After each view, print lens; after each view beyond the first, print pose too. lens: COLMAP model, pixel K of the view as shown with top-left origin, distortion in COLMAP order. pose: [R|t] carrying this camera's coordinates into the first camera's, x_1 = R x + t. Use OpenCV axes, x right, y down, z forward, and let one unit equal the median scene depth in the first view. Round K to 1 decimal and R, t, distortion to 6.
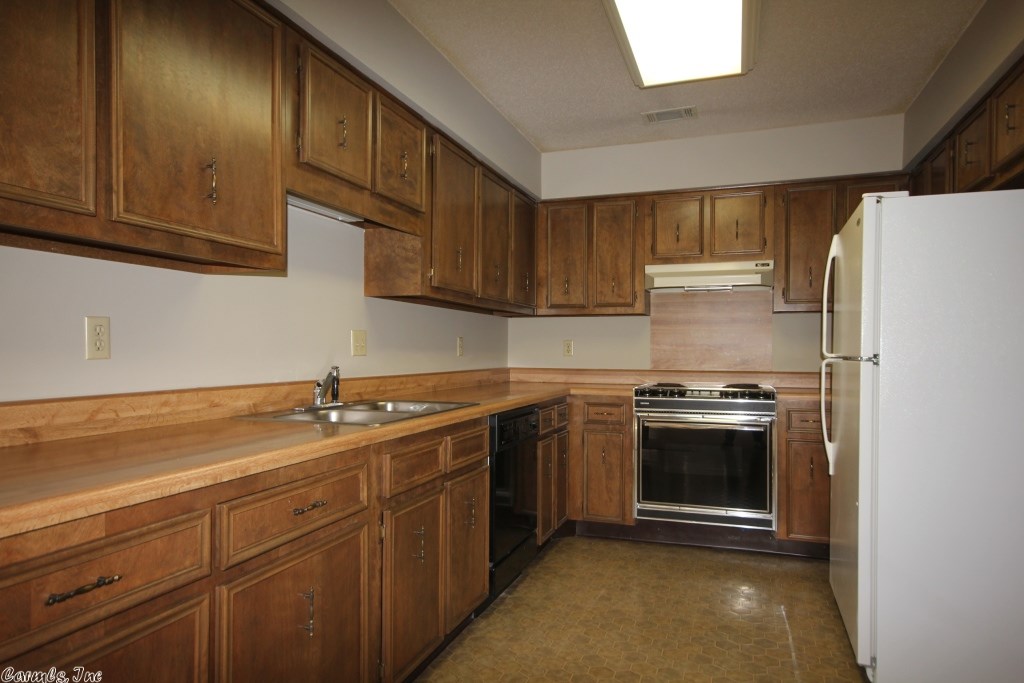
lens RADIAL K [[645.8, 0, 510.5], [0, 645.8, 347.6], [0, 0, 1]] dist [0.004077, 0.003894]
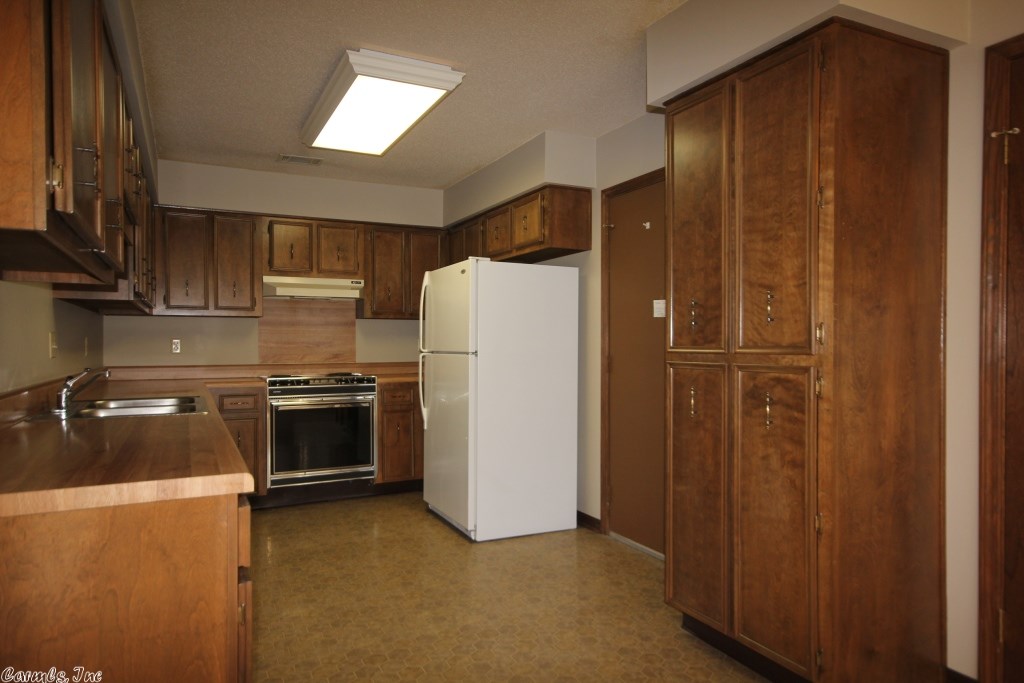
lens RADIAL K [[665.1, 0, 512.0], [0, 665.1, 341.5], [0, 0, 1]] dist [-0.041438, -0.000264]
pose [[0.680620, -0.004833, 0.732621, -0.391996], [0.002516, 0.999988, 0.004259, -0.011986], [-0.732632, -0.001056, 0.680624, -0.162801]]
